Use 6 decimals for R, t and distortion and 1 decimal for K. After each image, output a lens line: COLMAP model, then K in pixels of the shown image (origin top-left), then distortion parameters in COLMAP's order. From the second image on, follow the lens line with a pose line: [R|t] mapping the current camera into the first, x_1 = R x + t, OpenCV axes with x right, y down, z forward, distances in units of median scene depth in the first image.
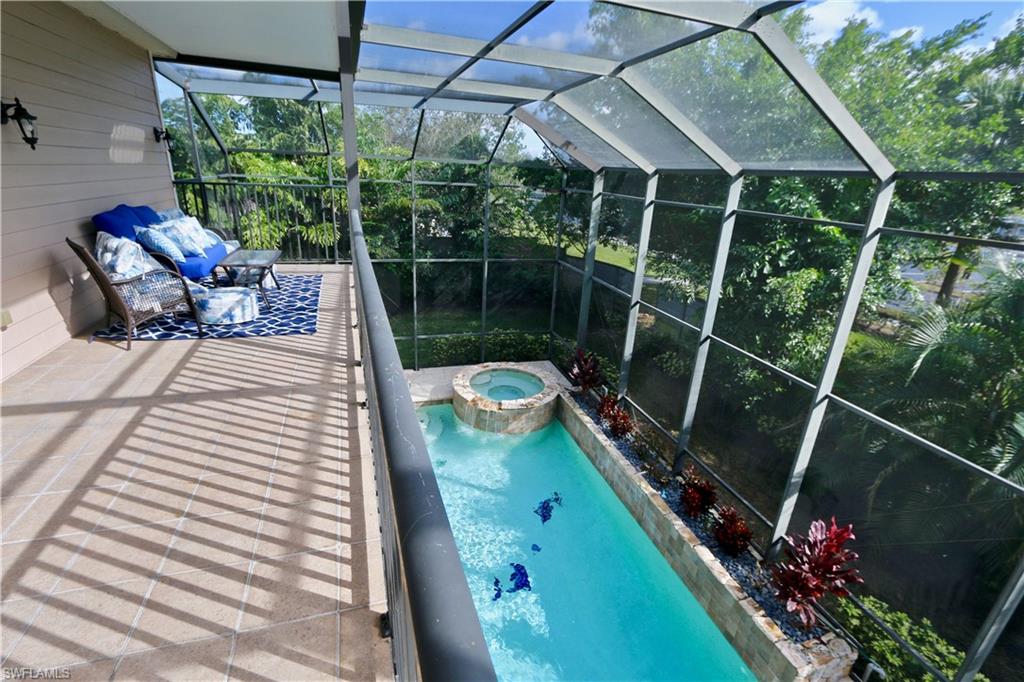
lens RADIAL K [[468.7, 0, 510.0], [0, 468.7, 345.0], [0, 0, 1]] dist [-0.022282, 0.004334]
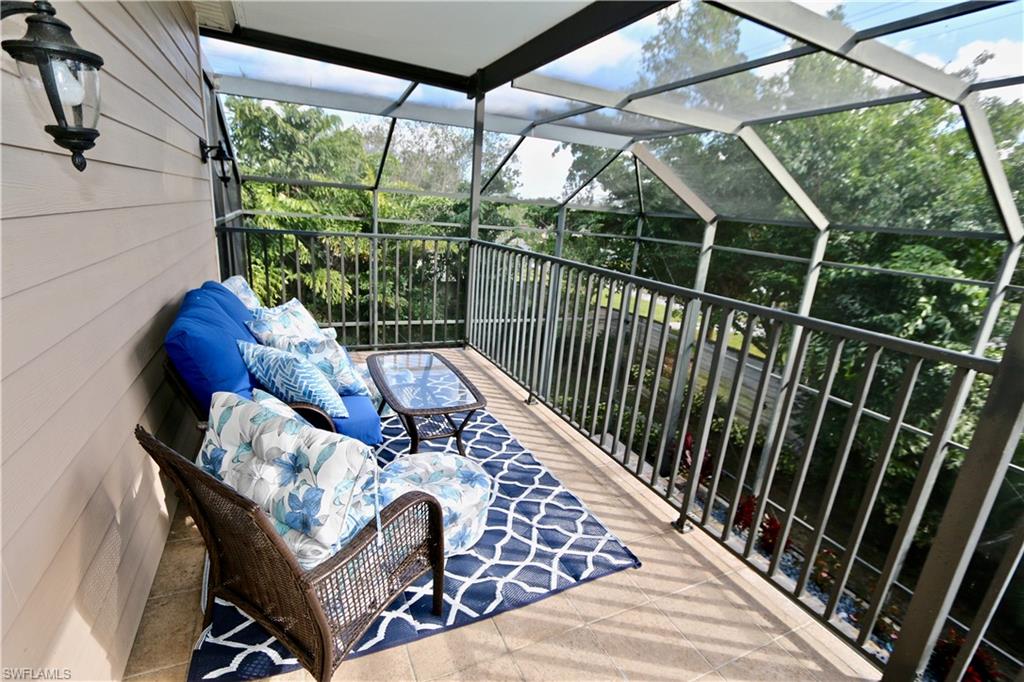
lens RADIAL K [[468.7, 0, 510.0], [0, 468.7, 345.0], [0, 0, 1]] dist [-0.022282, 0.004334]
pose [[0.992168, -0.006745, 0.124732, -0.466302], [0.015233, 0.997621, -0.067228, -0.169019], [-0.123982, 0.068602, 0.989910, 0.397973]]
